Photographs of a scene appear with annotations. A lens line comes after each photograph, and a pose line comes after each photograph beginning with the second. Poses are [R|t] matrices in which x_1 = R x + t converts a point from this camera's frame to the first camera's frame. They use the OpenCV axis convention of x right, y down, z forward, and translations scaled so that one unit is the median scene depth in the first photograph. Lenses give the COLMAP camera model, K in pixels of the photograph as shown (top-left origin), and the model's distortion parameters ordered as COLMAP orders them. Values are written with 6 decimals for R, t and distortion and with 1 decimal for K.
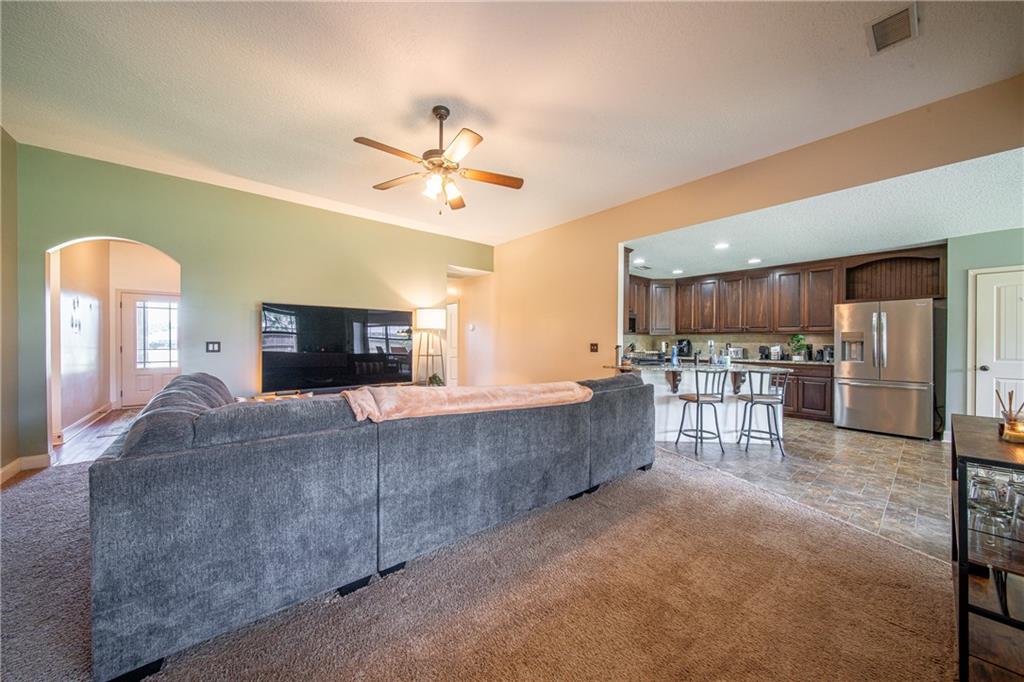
lens RADIAL K [[355.8, 0, 510.5], [0, 355.8, 342.3], [0, 0, 1]] dist [0.003101, -0.002635]
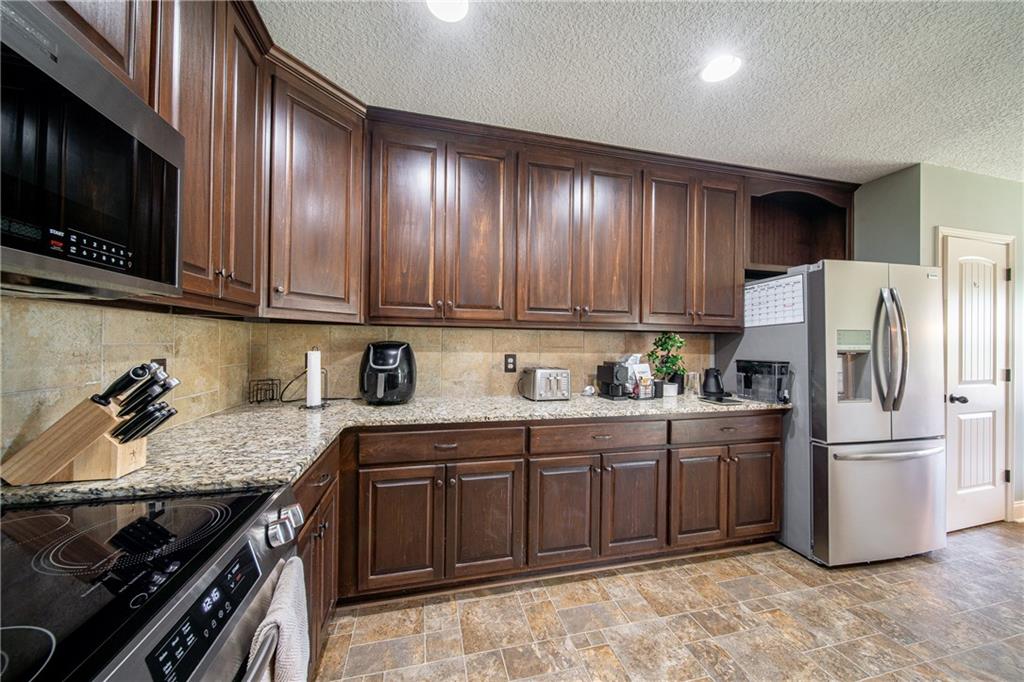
lens RADIAL K [[361.9, 0, 512.0], [0, 361.9, 341.0], [0, 0, 1]] dist [-0.001198, -0.000462]
pose [[0.444347, 0.007797, 0.895821, 0.383245], [-0.004665, 0.999969, -0.006389, -0.010847], [-0.895843, -0.001340, 0.444369, 1.098375]]
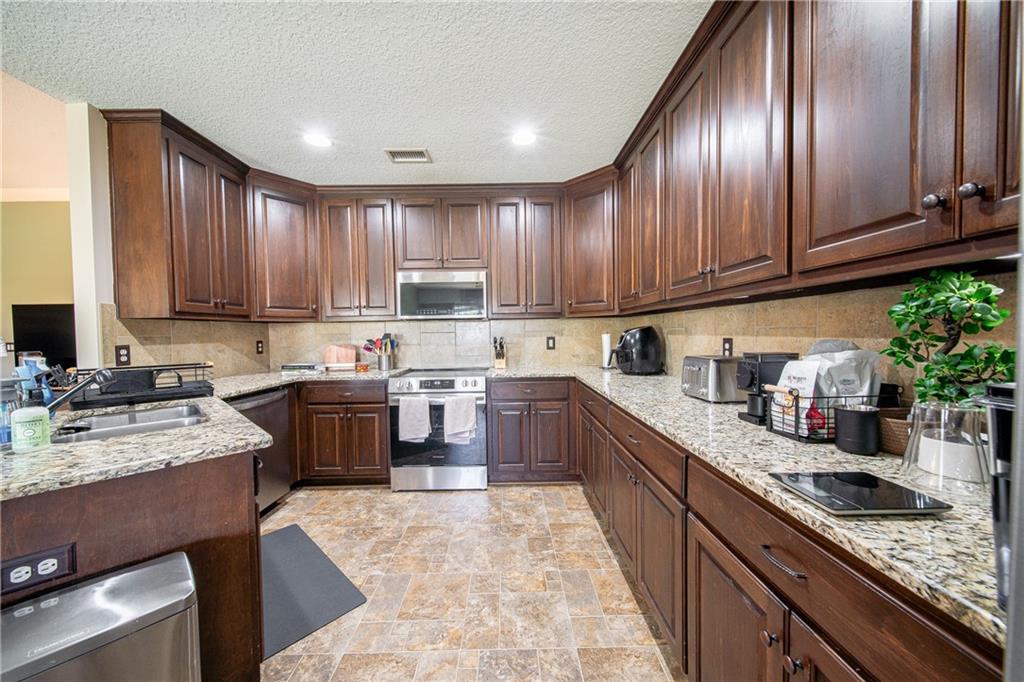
lens RADIAL K [[355.8, 0, 510.5], [0, 355.8, 342.3], [0, 0, 1]] dist [0.003101, -0.002635]
pose [[0.771228, 0.002697, -0.636554, 0.860025], [0.013997, 0.999677, 0.021194, -0.003186], [0.636406, -0.025255, 0.770941, 0.892531]]
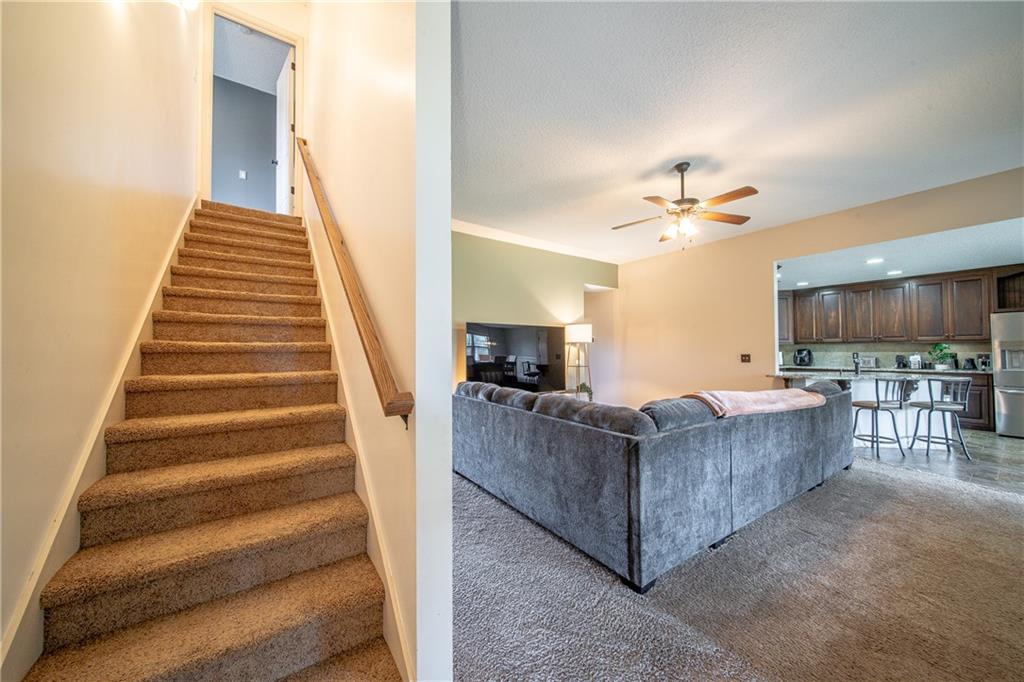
lens RADIAL K [[355.8, 0, 510.5], [0, 355.8, 342.3], [0, 0, 1]] dist [0.003101, -0.002635]
pose [[0.995476, -0.011088, -0.094362, -0.351066], [0.008459, 0.999566, -0.028218, -0.008191], [0.094634, 0.027292, 0.995138, -0.132817]]
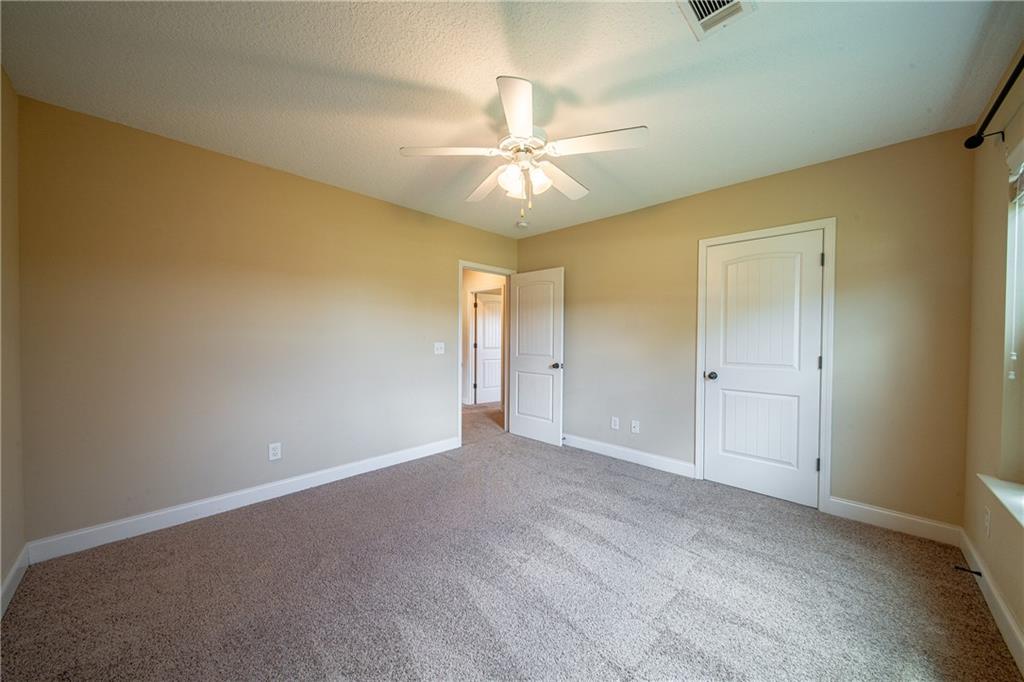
lens RADIAL K [[355.8, 0, 510.5], [0, 355.8, 342.3], [0, 0, 1]] dist [0.003101, -0.002635]
pose [[0.995100, 0.004886, 0.098754, 0.675167], [-0.005659, 0.999955, 0.007553, 0.001036], [-0.098712, -0.008075, 0.995083, 0.246197]]
